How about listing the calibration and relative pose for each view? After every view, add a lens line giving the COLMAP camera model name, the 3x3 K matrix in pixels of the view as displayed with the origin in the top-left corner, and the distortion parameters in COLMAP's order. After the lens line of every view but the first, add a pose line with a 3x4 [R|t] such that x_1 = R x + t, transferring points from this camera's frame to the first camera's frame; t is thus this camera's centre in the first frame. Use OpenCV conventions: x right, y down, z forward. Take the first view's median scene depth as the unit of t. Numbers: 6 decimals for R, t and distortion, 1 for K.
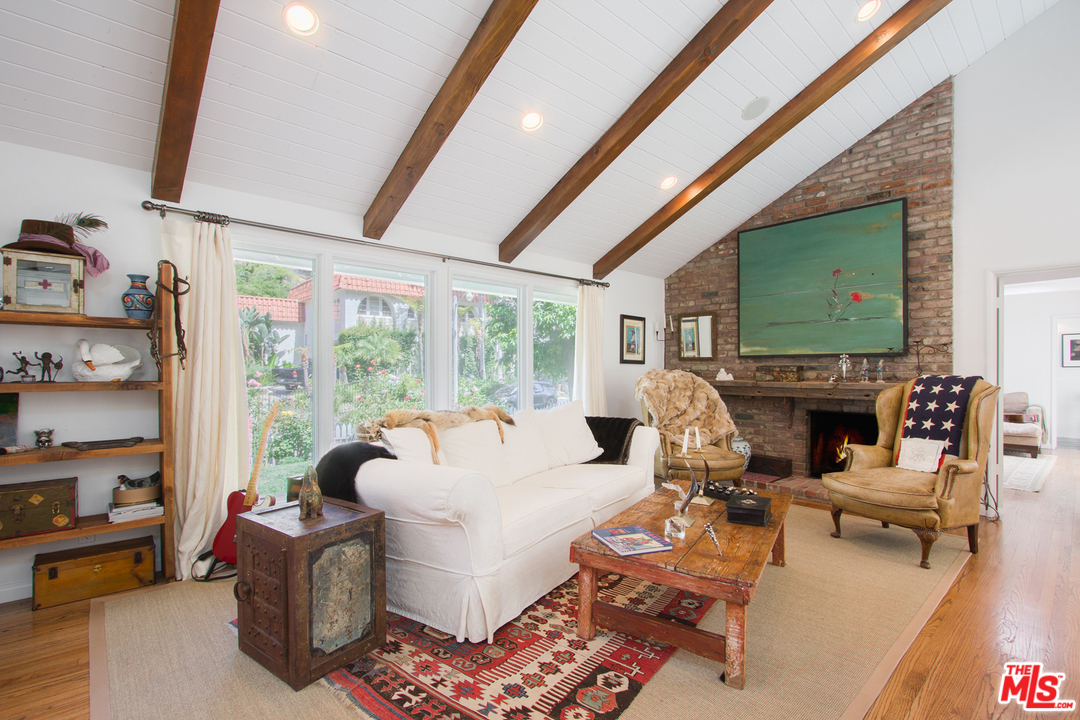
lens RADIAL K [[488.9, 0, 540.4], [0, 488.9, 369.0], [0, 0, 1]] dist [-0.016583, 0.001155]
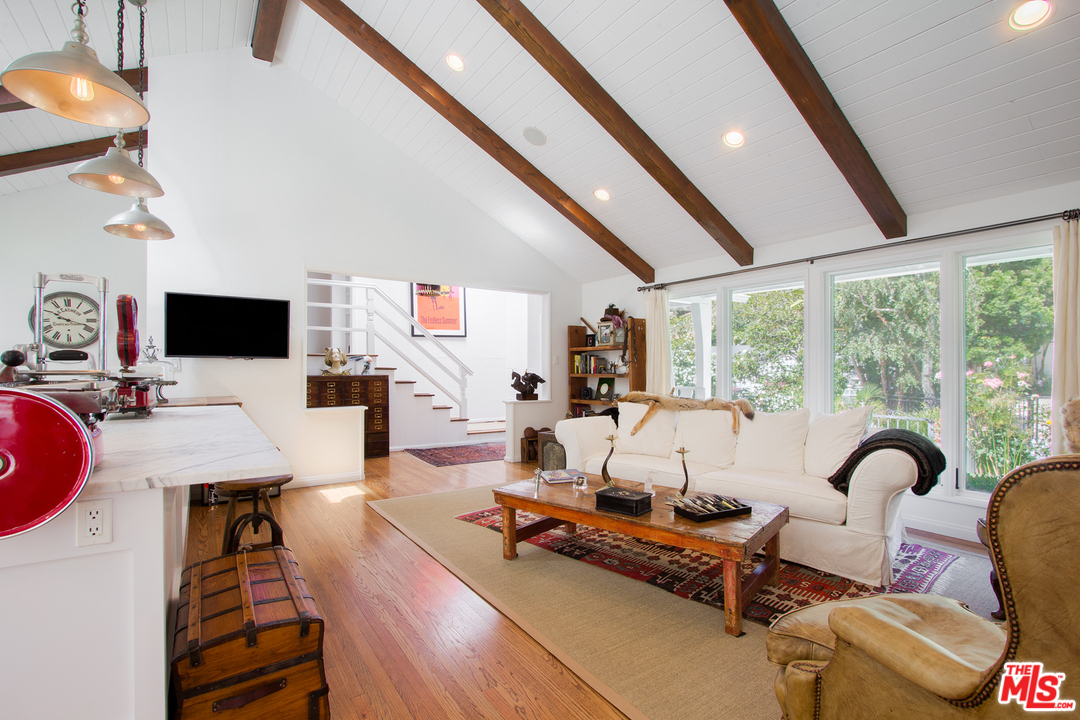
lens RADIAL K [[503.5, 0, 545.3], [0, 503.5, 369.8], [0, 0, 1]] dist [-0.012735, 0.001213]
pose [[-0.122801, -0.001481, -0.992430, 0.775018], [-0.003775, 0.999992, -0.001025, 0.004971], [0.992424, 0.003621, -0.122806, 0.489985]]
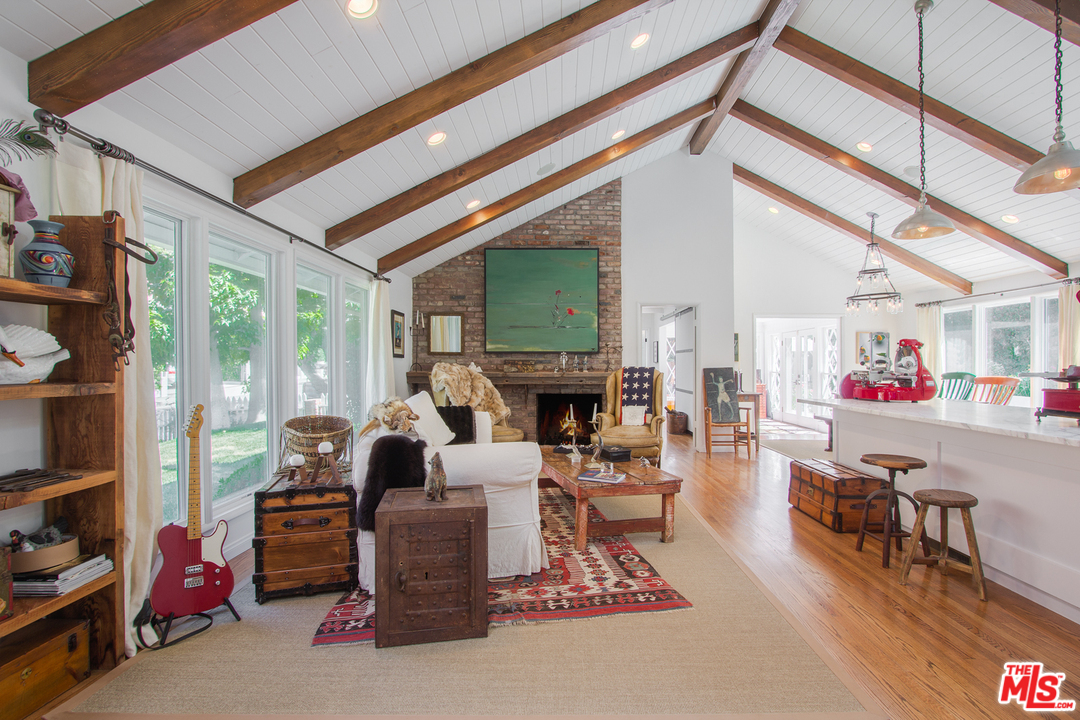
lens RADIAL K [[500.9, 0, 579.9], [0, 500.9, 356.8], [0, 0, 1]] dist [-0.013447, 0.000676]
pose [[0.671036, 0.008466, 0.741377, -0.434585], [-0.000541, 0.999940, -0.010928, -0.001463], [-0.741425, 0.006932, 0.671000, 0.003264]]
